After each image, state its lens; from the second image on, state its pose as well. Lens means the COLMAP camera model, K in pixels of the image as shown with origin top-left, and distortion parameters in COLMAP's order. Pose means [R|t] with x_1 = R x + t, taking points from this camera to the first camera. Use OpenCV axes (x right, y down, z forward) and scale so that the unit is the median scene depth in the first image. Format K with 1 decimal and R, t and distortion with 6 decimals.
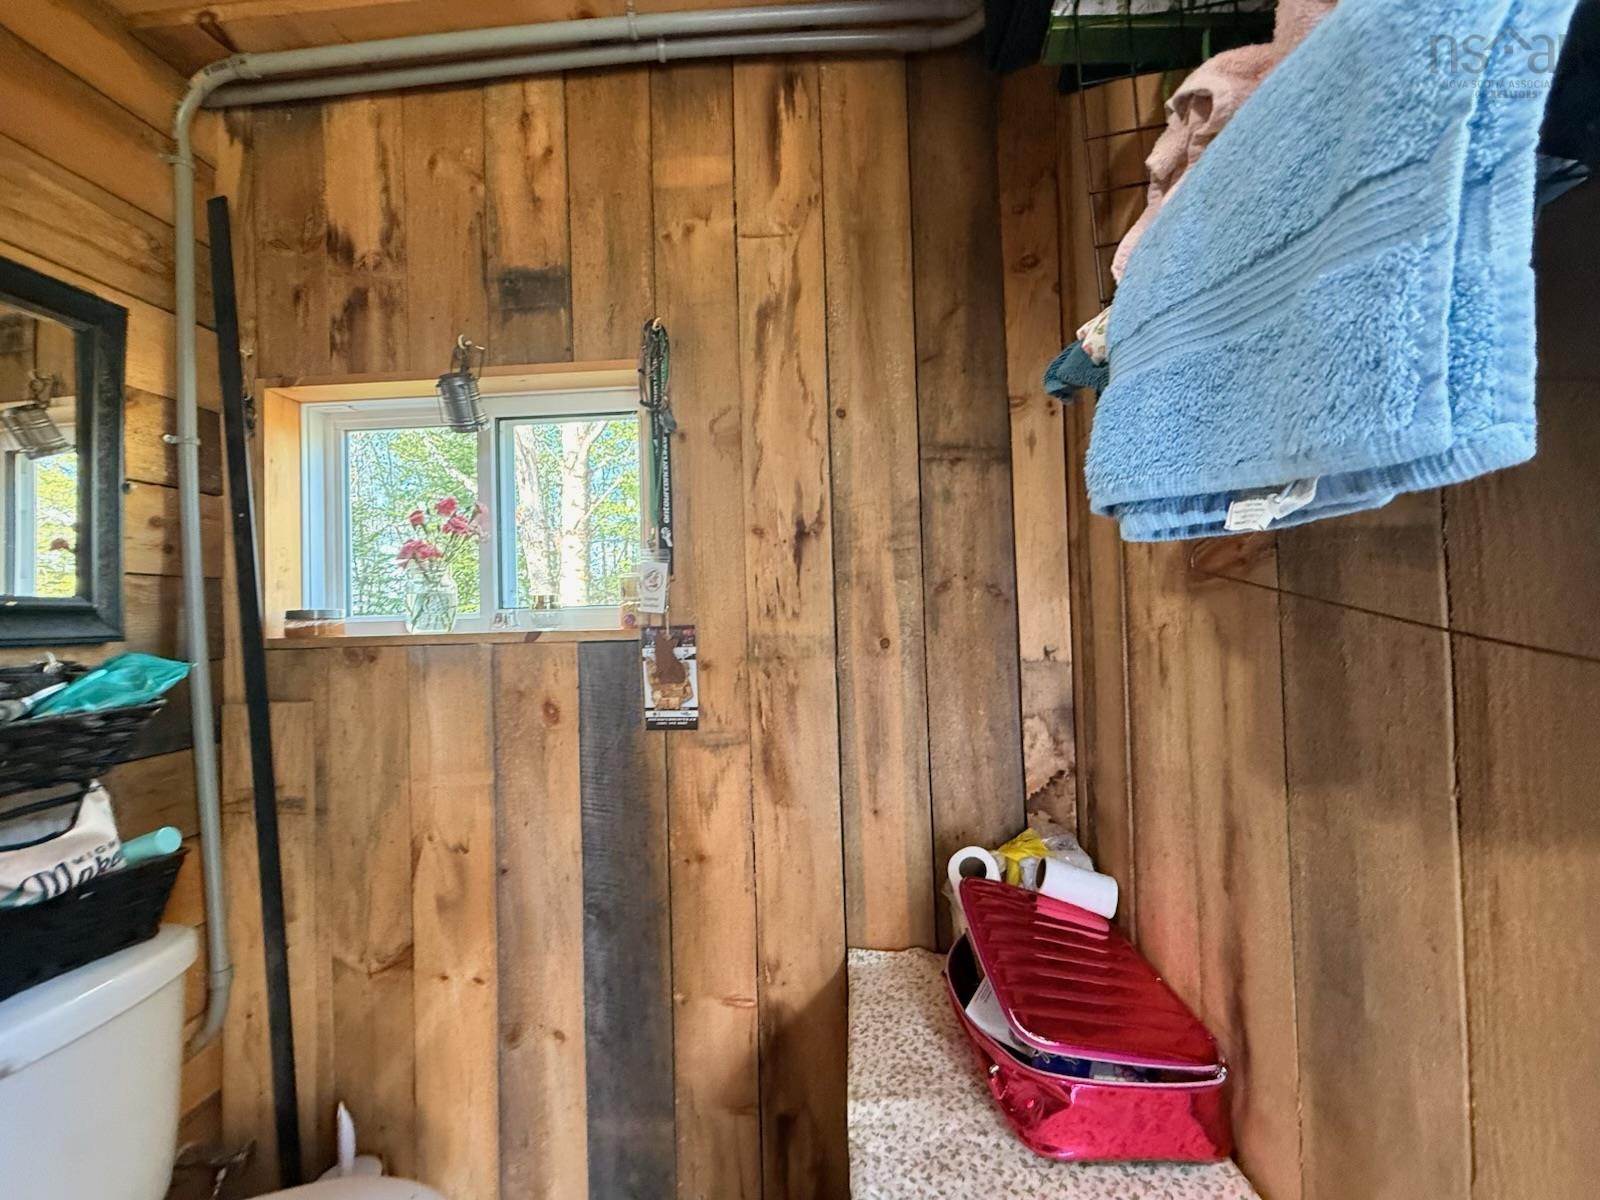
lens RADIAL K [[636.6, 0, 801.2], [0, 636.6, 599.7], [0, 0, 1]] dist [0.003480, -0.001498]
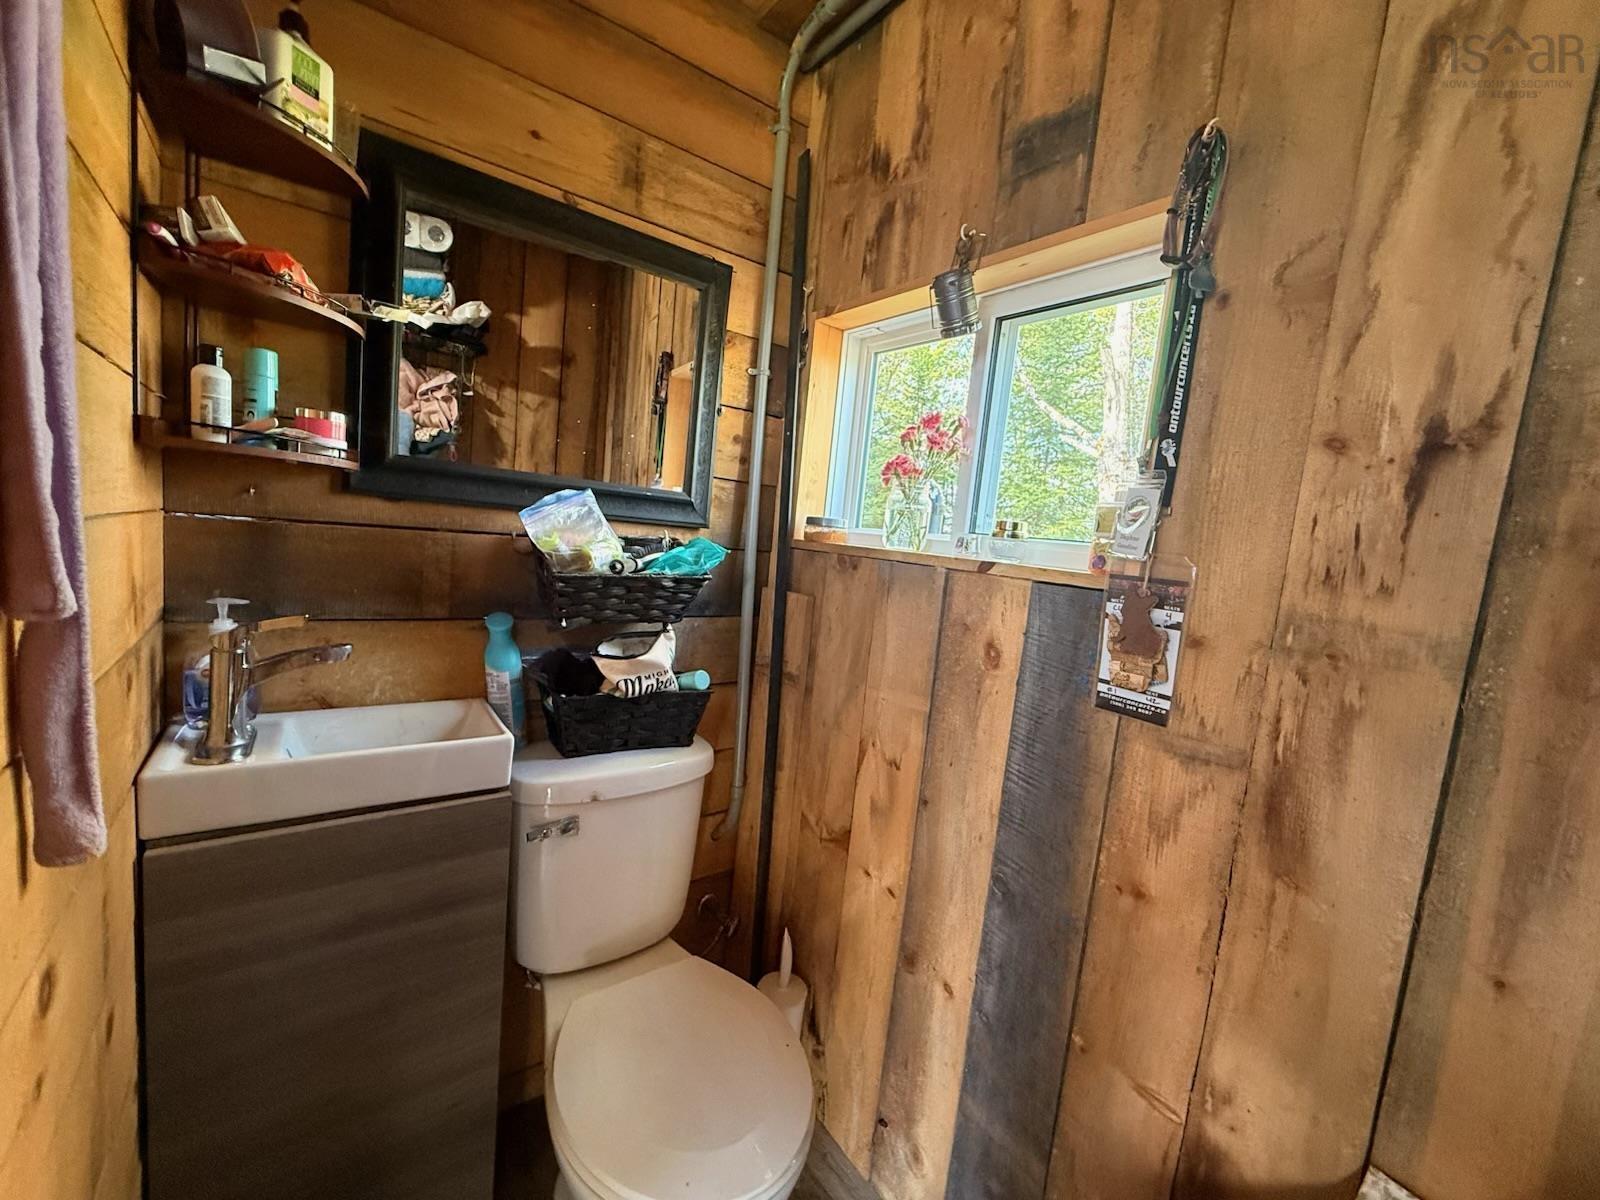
lens RADIAL K [[636.6, 0, 800.7], [0, 636.6, 600.4], [0, 0, 1]] dist [0.003480, -0.001498]
pose [[0.651953, 0.173516, -0.738139, 0.073641], [-0.098187, 0.984588, 0.144728, 0.000776], [0.751875, -0.021880, 0.658942, 0.222164]]
